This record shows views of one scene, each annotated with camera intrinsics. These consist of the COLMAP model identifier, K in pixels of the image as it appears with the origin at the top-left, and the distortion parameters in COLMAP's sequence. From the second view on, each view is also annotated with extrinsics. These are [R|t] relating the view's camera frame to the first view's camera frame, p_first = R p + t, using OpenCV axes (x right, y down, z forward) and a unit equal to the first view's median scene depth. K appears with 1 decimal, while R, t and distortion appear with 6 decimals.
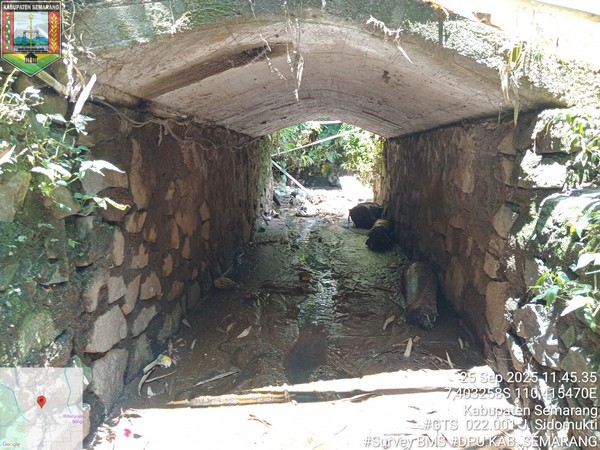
lens RADIAL K [[455.8, 0, 300.0], [0, 455.8, 225.2], [0, 0, 1]] dist [0.022842, -0.032529]
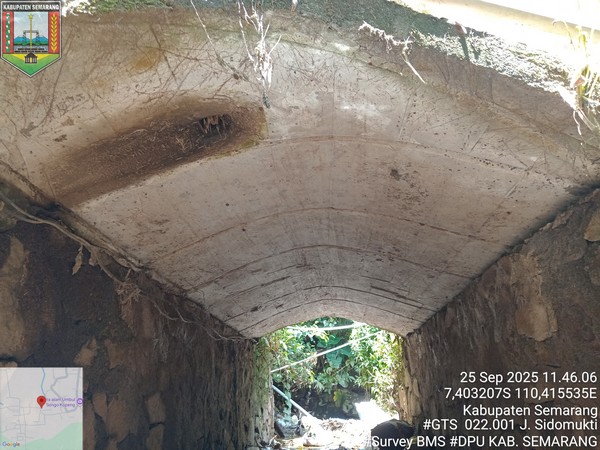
lens RADIAL K [[455.8, 0, 298.9], [0, 455.8, 225.0], [0, 0, 1]] dist [0.022842, -0.032529]
pose [[0.998366, -0.056643, -0.007572, 0.019974], [0.045358, 0.866025, -0.497938, 0.072874], [0.034762, 0.496781, 0.867179, 0.250897]]
